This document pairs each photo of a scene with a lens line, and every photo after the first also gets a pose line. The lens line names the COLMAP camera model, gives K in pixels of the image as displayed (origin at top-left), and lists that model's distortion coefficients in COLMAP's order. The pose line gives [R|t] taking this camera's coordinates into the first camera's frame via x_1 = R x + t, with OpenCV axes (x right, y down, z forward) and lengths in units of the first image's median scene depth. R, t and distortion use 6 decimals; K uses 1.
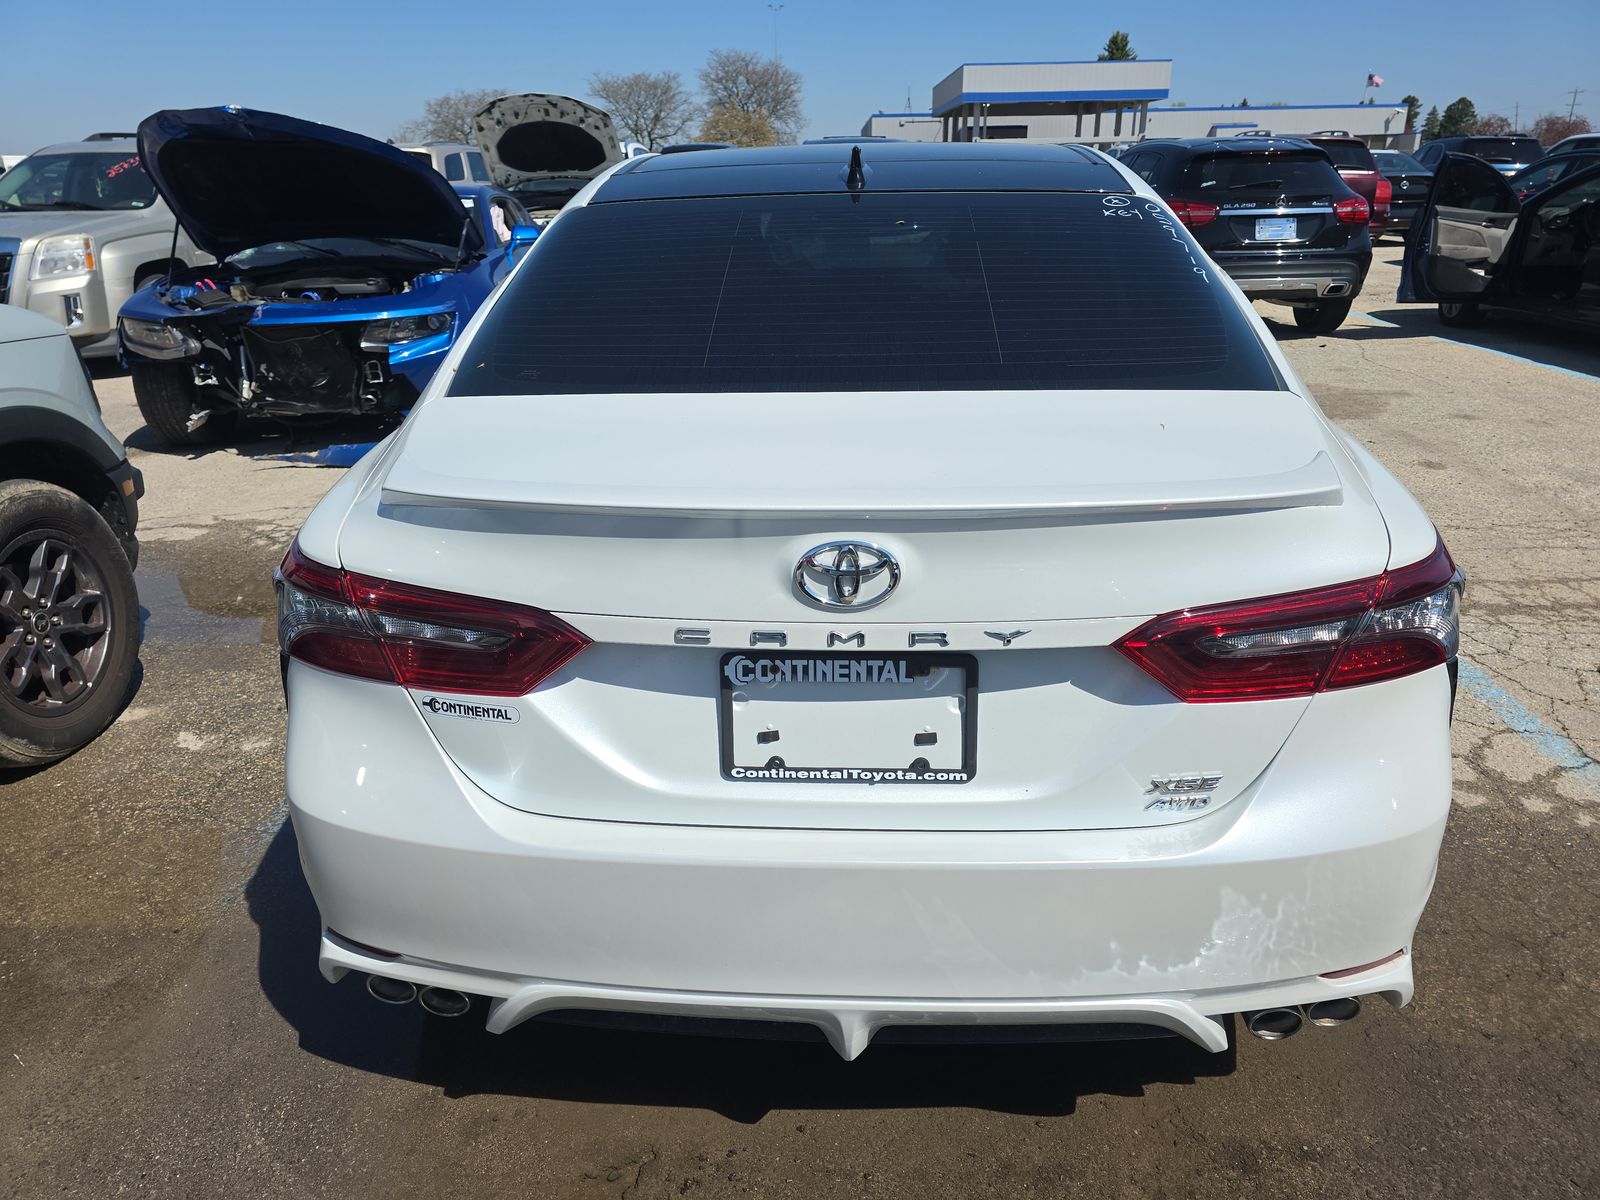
lens RADIAL K [[1091.3, 0, 812.1], [0, 1091.3, 600.7], [0, 0, 1]] dist [0.022406, -0.010227]
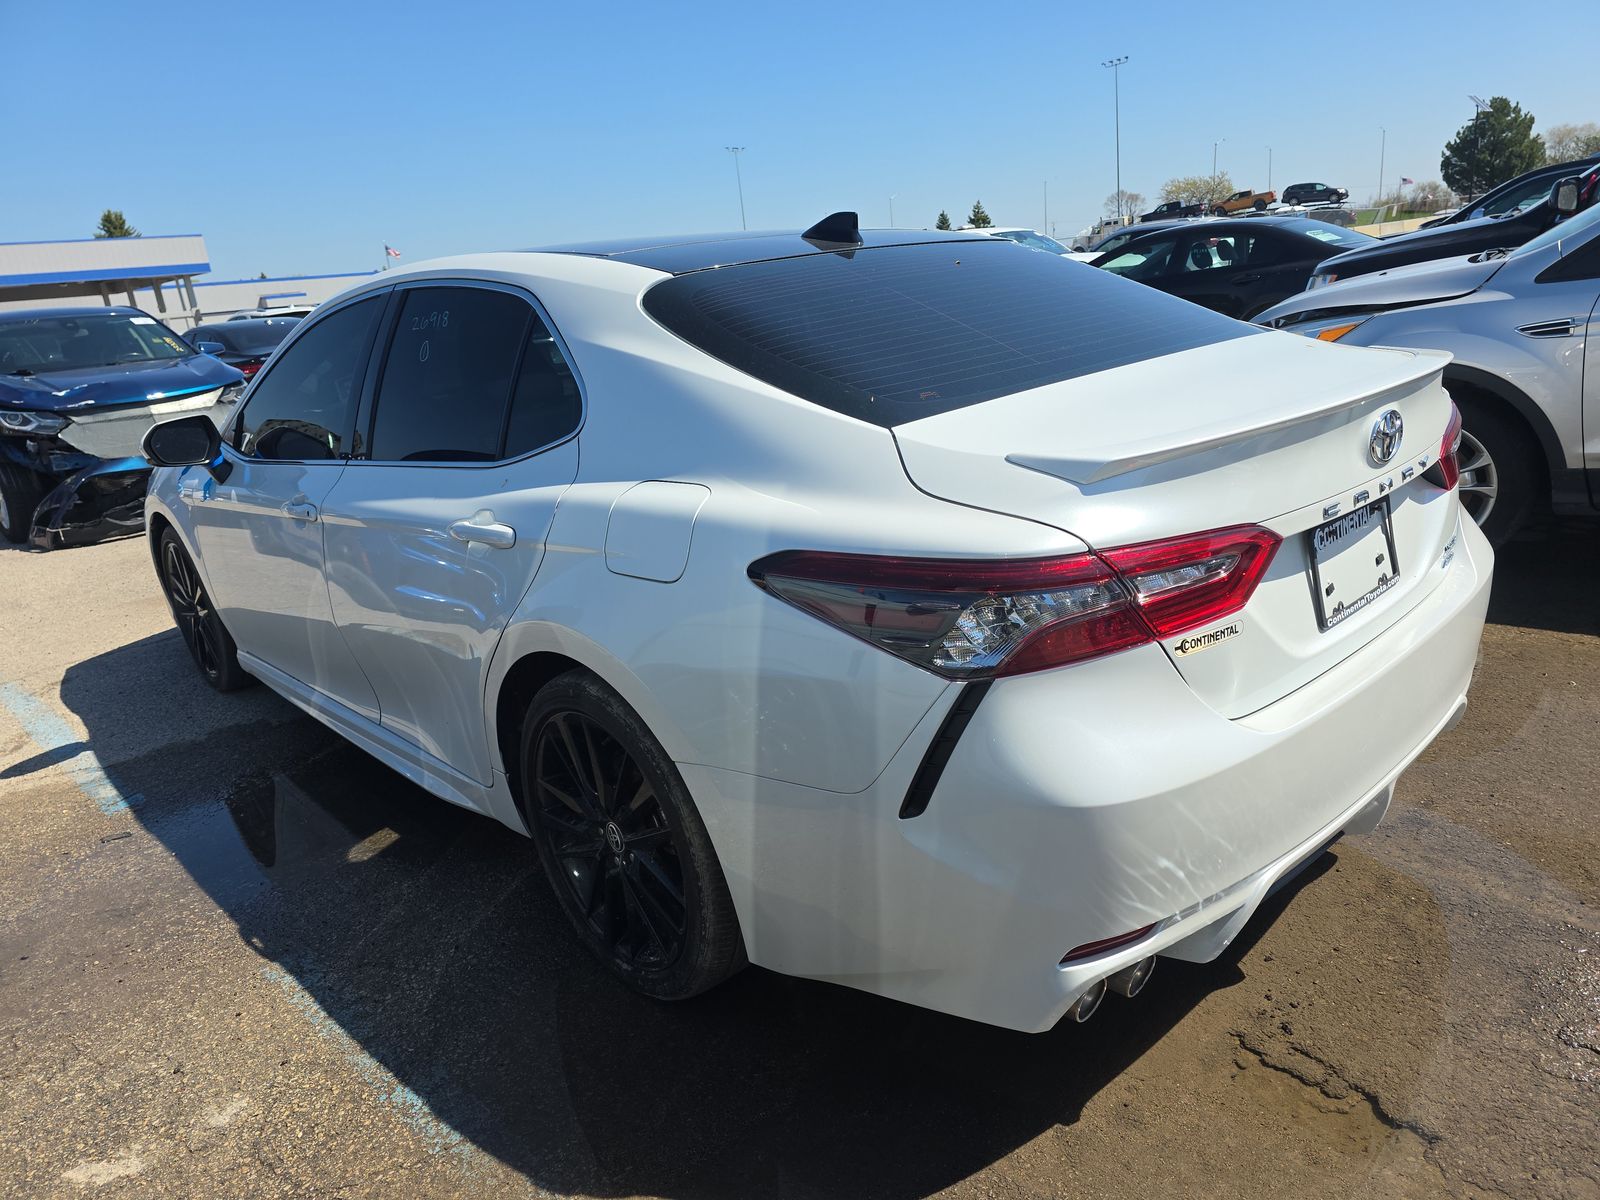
lens RADIAL K [[1091.3, 0, 807.5], [0, 1091.3, 604.1], [0, 0, 1]] dist [0.022406, -0.010227]
pose [[0.687090, -0.258839, 0.678903, -0.157824], [0.347857, 0.937532, 0.005391, -0.009452], [-0.637889, 0.232457, 0.734208, 0.051567]]
